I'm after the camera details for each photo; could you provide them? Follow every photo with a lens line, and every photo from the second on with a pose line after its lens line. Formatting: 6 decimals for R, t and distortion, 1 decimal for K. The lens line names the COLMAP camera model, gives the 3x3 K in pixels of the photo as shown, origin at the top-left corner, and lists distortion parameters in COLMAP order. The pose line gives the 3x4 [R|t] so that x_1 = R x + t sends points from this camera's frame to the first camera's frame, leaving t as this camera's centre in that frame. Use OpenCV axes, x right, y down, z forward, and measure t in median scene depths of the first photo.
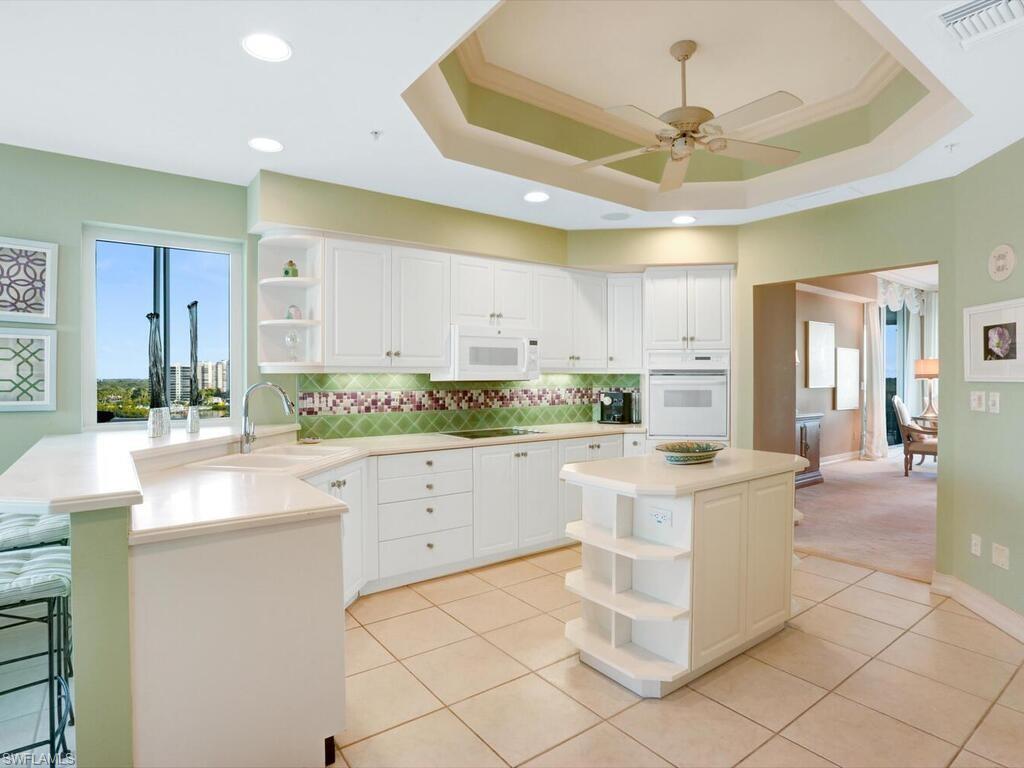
lens RADIAL K [[556.0, 0, 511.8], [0, 556.0, 386.3], [0, 0, 1]] dist [-0.080005, 0.032589]
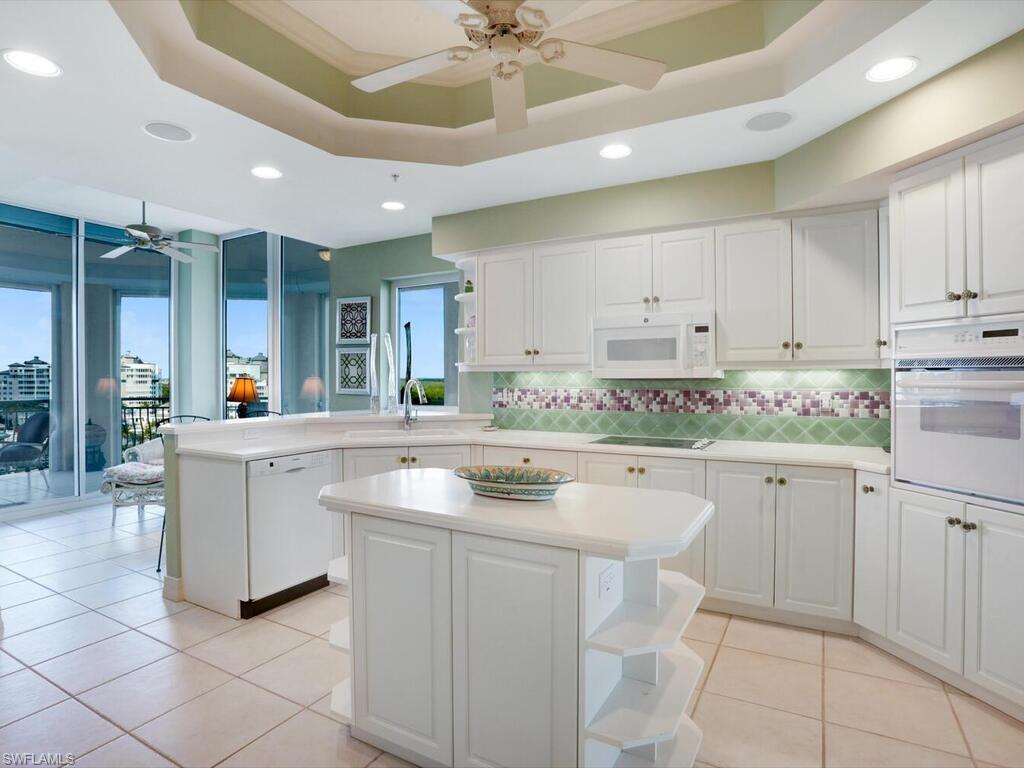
lens RADIAL K [[556.0, 0, 508.4], [0, 556.0, 384.4], [0, 0, 1]] dist [-0.080005, 0.032589]
pose [[0.405673, 0.013130, -0.913924, 0.669392], [-0.014413, 0.999864, 0.007966, -0.005716], [0.913904, 0.009941, 0.405808, 0.497370]]
